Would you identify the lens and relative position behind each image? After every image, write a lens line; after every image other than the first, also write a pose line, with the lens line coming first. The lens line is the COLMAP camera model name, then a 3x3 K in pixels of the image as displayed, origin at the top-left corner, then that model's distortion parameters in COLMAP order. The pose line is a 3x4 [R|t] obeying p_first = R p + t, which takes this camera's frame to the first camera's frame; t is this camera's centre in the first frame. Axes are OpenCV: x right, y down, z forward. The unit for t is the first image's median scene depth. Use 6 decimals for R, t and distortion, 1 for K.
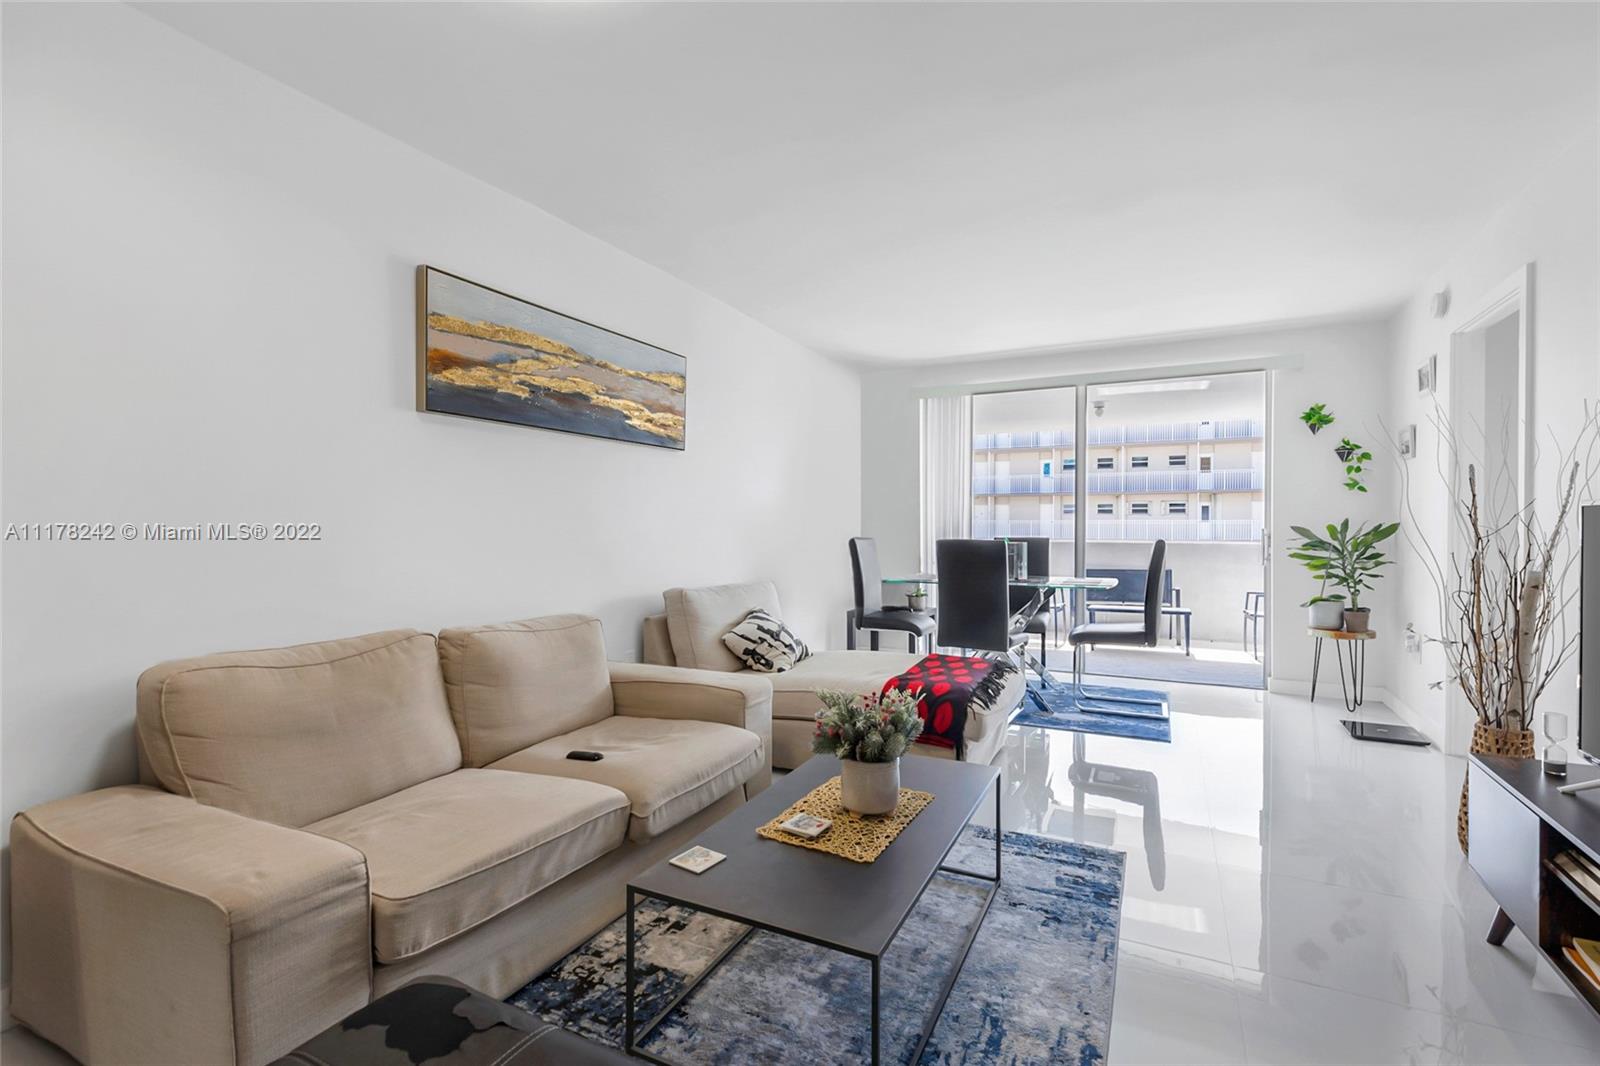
lens RADIAL K [[727.3, 0, 794.7], [0, 727.3, 530.9], [0, 0, 1]] dist [0.002285, -0.000391]
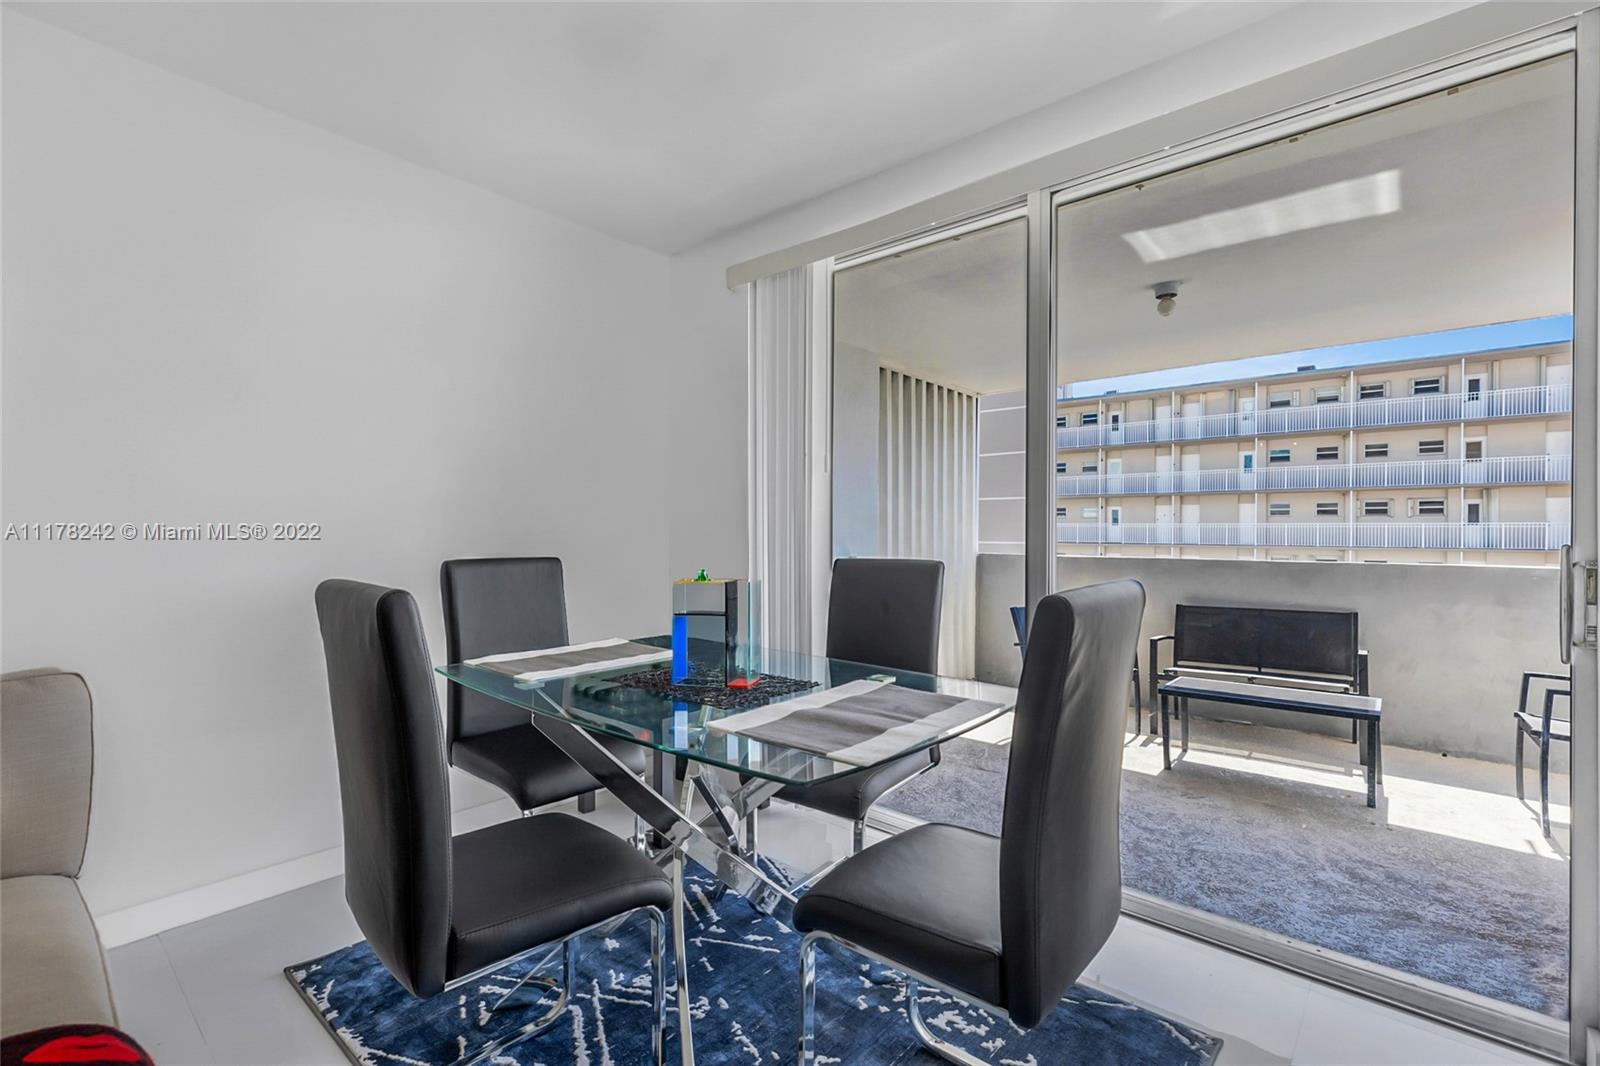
lens RADIAL K [[725.0, 0, 811.0], [0, 725.0, 530.8], [0, 0, 1]] dist [0.007307, -0.000137]
pose [[0.973810, 0.000642, -0.227361, 0.452674], [-0.001861, 0.999985, -0.005148, -0.008004], [0.227354, 0.005436, 0.973797, 0.704219]]
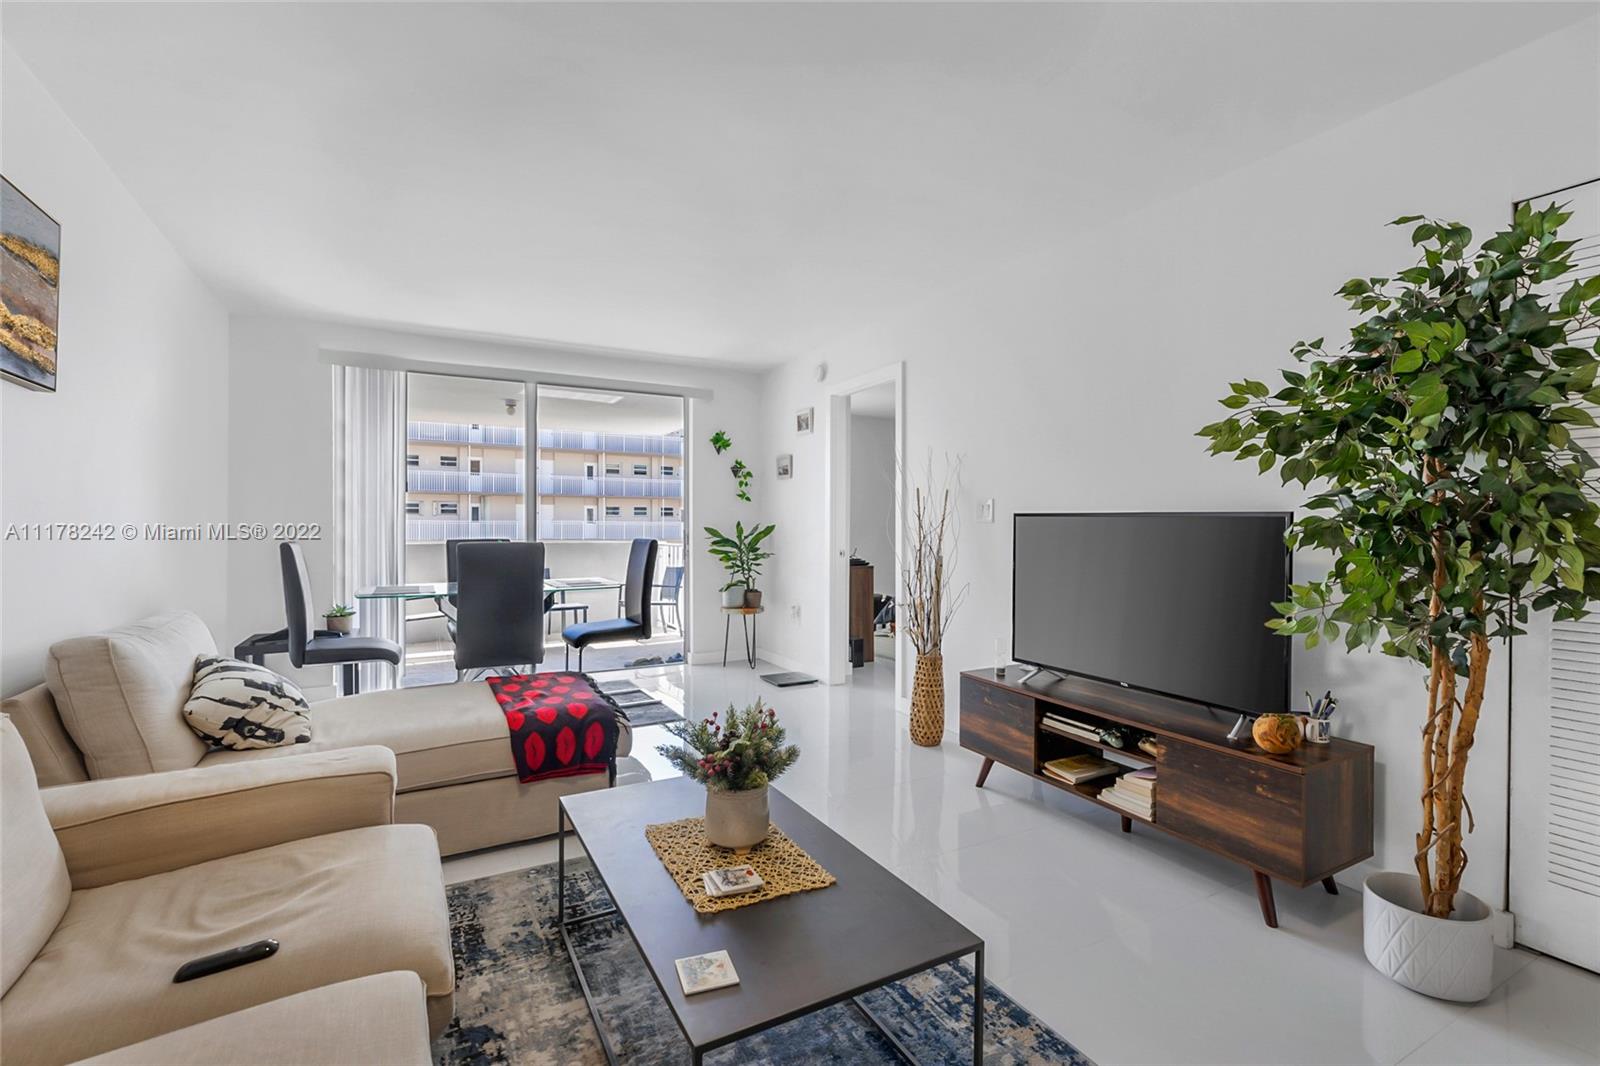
lens RADIAL K [[725.0, 0, 811.0], [0, 725.0, 530.8], [0, 0, 1]] dist [0.007307, -0.000137]
pose [[0.557763, -0.003192, 0.829994, -0.260000], [0.003696, 0.999992, 0.001362, -0.001745], [-0.829992, 0.002308, 0.557770, 0.183761]]
